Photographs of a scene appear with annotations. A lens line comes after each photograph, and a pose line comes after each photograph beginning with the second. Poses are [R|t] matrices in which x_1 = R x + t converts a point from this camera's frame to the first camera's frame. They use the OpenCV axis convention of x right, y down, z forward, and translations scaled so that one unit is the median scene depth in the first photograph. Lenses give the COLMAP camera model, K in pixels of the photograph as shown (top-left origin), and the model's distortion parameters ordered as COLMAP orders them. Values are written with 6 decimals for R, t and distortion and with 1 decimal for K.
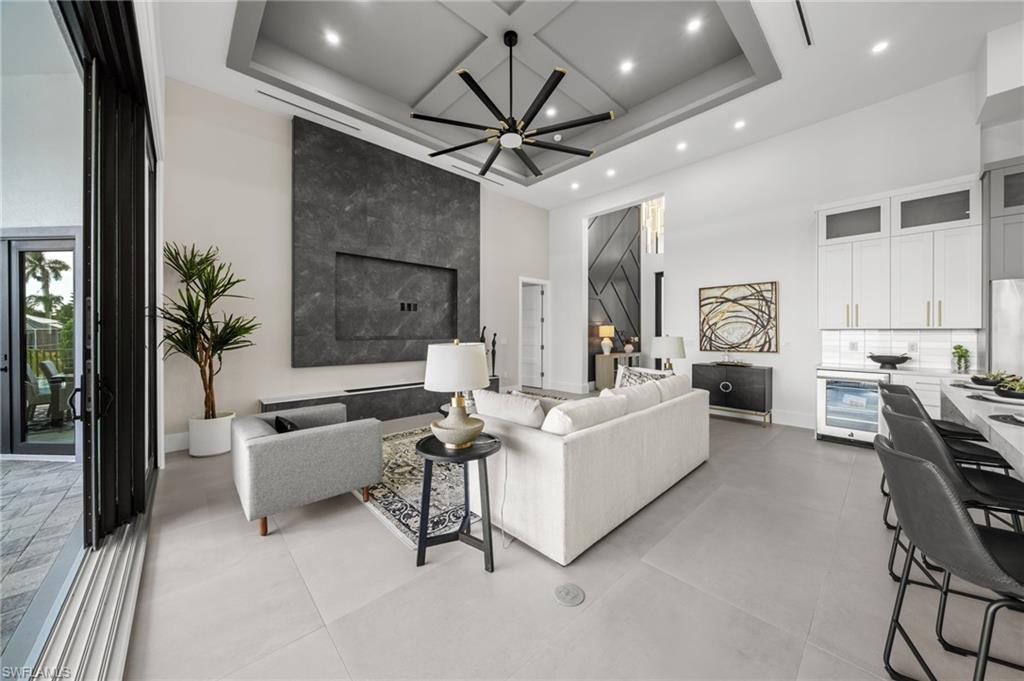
lens RADIAL K [[353.5, 0, 505.1], [0, 353.5, 331.5], [0, 0, 1]] dist [0.000087, -0.000095]
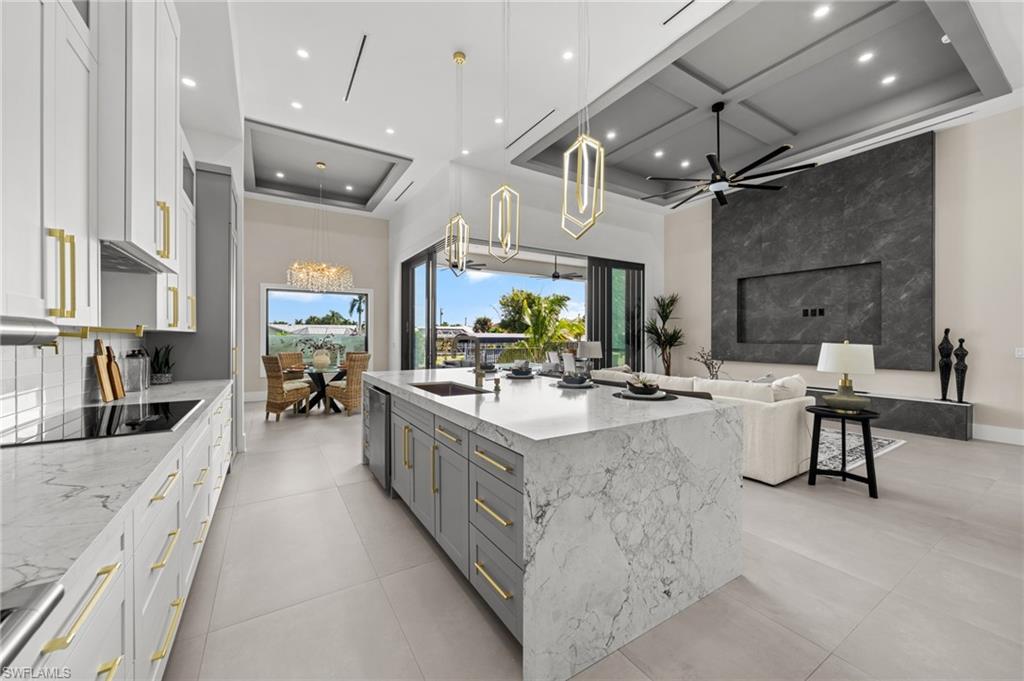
lens RADIAL K [[385.8, 0, 506.4], [0, 385.8, 338.0], [0, 0, 1]] dist [-0.002027, 0.000404]
pose [[-0.189182, 0.002403, -0.981939, 1.098557], [0.001547, 0.999996, 0.002149, 0.001232], [0.981941, -0.001113, -0.189185, 0.371262]]
